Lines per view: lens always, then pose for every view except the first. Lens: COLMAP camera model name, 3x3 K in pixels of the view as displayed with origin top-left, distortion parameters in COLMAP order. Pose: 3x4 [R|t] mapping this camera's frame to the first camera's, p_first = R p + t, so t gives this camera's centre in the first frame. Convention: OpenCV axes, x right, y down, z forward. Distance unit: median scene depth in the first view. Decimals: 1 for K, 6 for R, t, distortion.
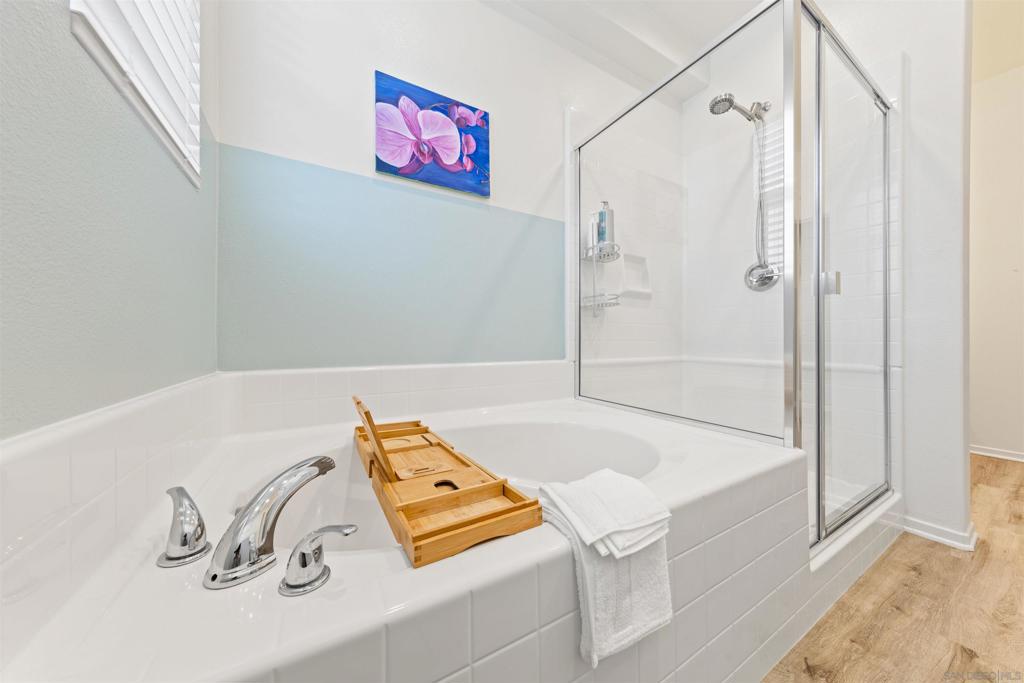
lens RADIAL K [[333.4, 0, 512.0], [0, 333.4, 341.5], [0, 0, 1]] dist [0.000741, 0.000053]
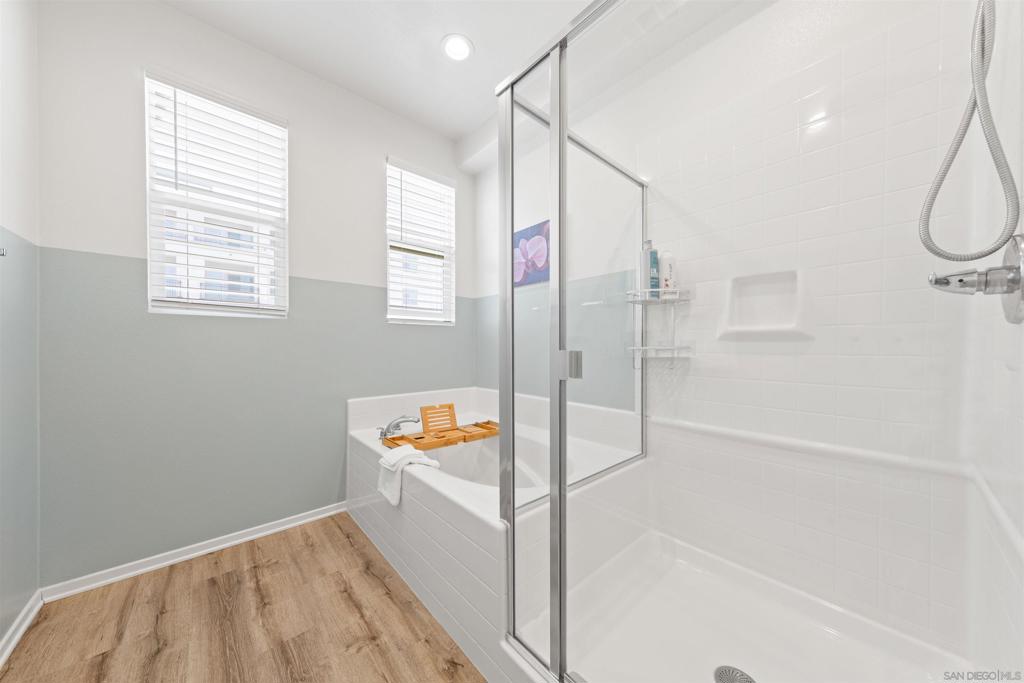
lens RADIAL K [[333.4, 0, 512.0], [0, 333.4, 341.5], [0, 0, 1]] dist [0.000741, 0.000053]
pose [[0.205250, -0.005179, -0.978696, 1.308466], [0.004363, 0.999981, -0.004376, -0.186267], [0.978700, -0.003372, 0.205269, 0.569011]]
